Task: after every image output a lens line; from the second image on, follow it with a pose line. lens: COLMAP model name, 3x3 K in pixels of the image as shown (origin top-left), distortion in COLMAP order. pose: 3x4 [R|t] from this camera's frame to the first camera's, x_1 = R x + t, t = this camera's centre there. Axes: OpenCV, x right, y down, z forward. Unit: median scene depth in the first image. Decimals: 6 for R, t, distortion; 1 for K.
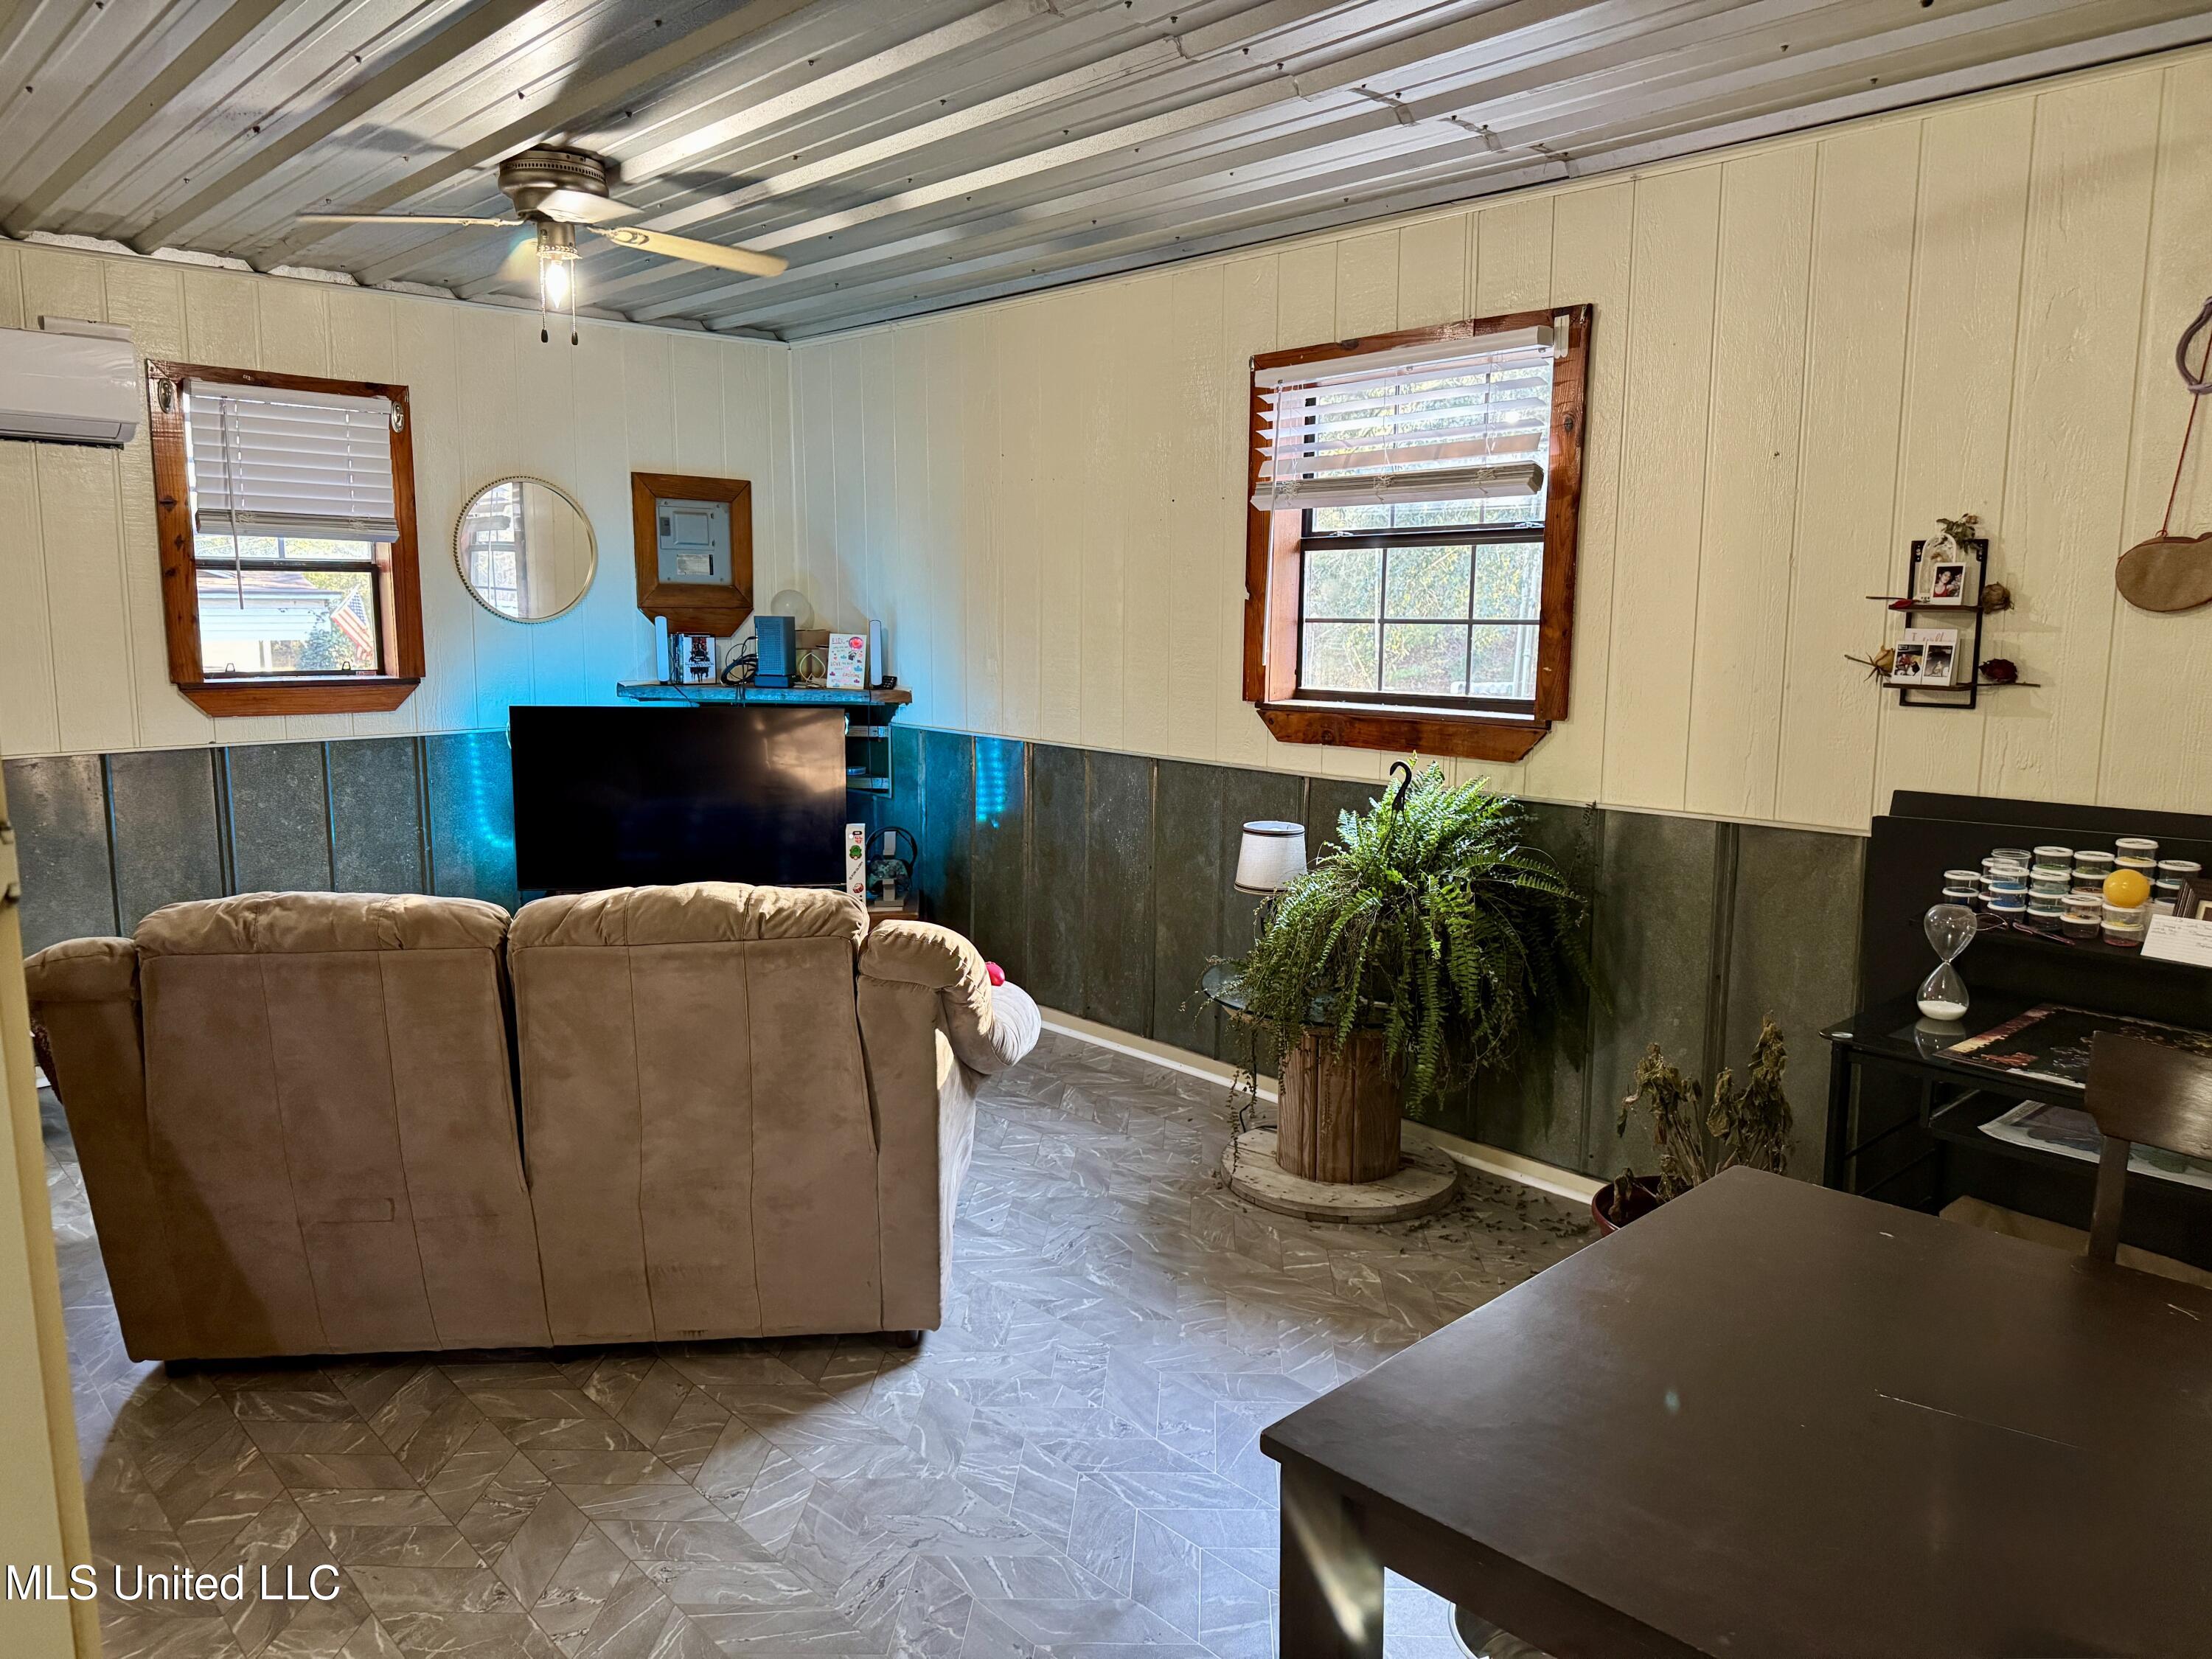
lens RADIAL K [[1572.6, 0, 1092.9], [0, 1572.6, 834.0], [0, 0, 1]] dist [0.064723, -0.049649]
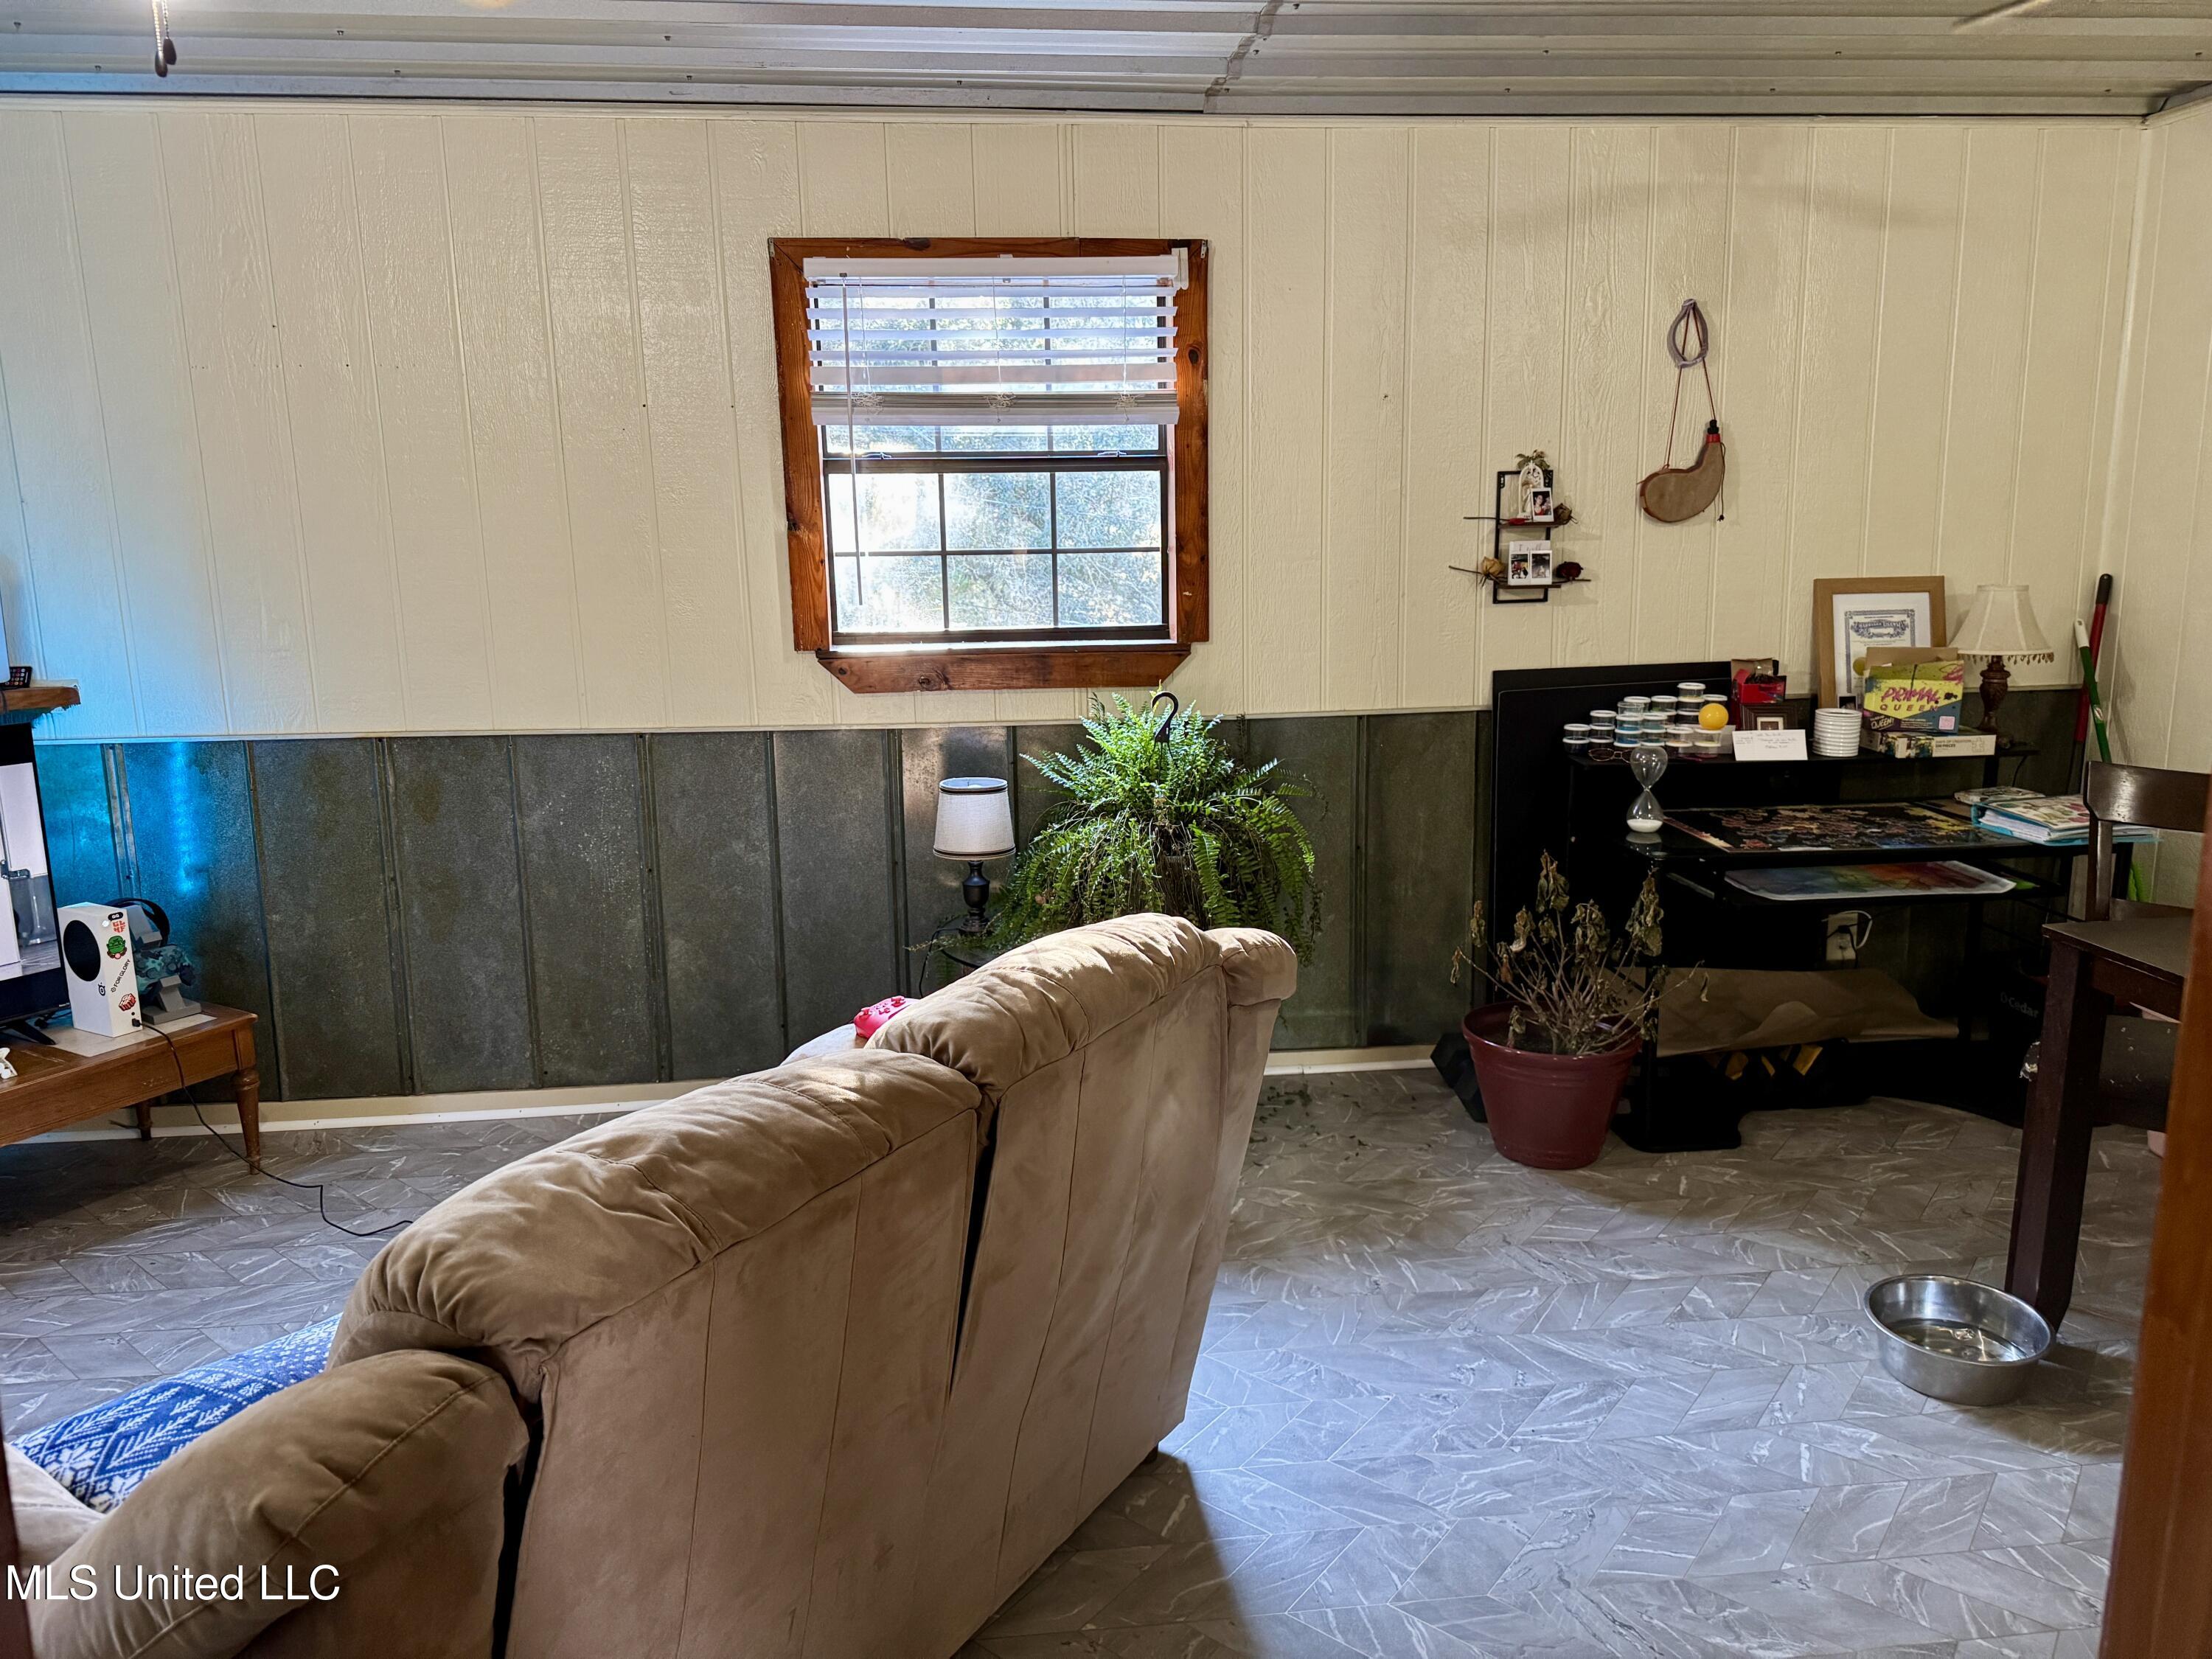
lens RADIAL K [[1572.6, 0, 1110.0], [0, 1572.6, 832.6], [0, 0, 1]] dist [0.064723, -0.049649]
pose [[0.590026, -0.172010, 0.788849, -0.598934], [0.139611, 0.984061, 0.110153, -0.070912], [-0.795222, 0.045139, 0.604635, 0.424840]]
